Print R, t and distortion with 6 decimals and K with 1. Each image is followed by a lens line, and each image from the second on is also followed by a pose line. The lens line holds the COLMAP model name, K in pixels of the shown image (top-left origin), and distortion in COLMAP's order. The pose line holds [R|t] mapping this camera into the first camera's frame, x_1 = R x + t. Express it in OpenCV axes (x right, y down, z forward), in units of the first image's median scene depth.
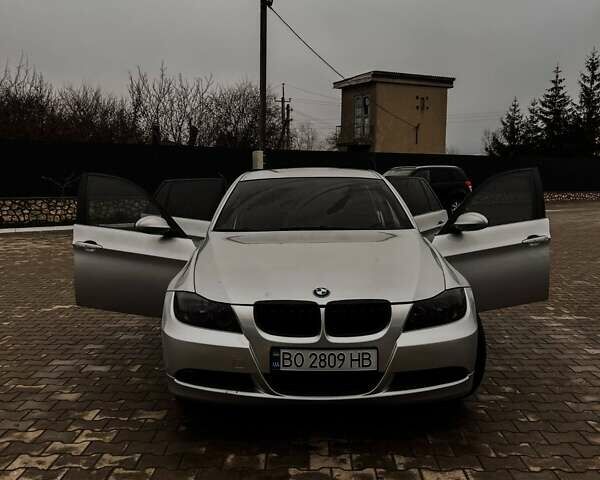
lens RADIAL K [[612.4, 0, 294.9], [0, 612.4, 240.7], [0, 0, 1]] dist [0.032238, 0.000000]
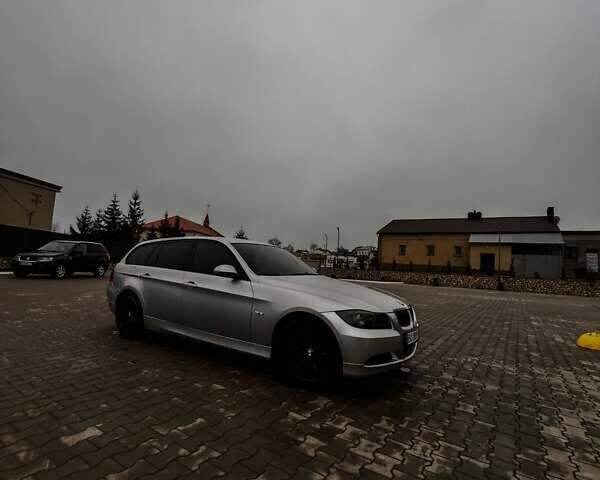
lens RADIAL K [[330.0, 0, 300.8], [0, 330.0, 240.9], [0, 0, 1]] dist [-0.008518, 0.007104]
pose [[0.527416, 0.099761, 0.843730, -0.806735], [0.030072, 0.990268, -0.135885, 0.013538], [-0.849075, 0.097041, 0.519283, 0.517748]]
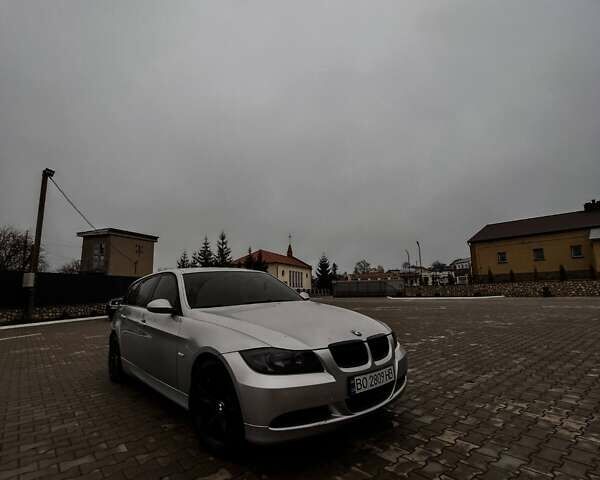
lens RADIAL K [[330.0, 0, 301.7], [0, 330.0, 241.4], [0, 0, 1]] dist [-0.008518, 0.007104]
pose [[0.745393, 0.078296, 0.662012, -0.454307], [0.097572, 0.969570, -0.224532, 0.026075], [-0.659446, 0.231958, 0.715071, 0.345490]]
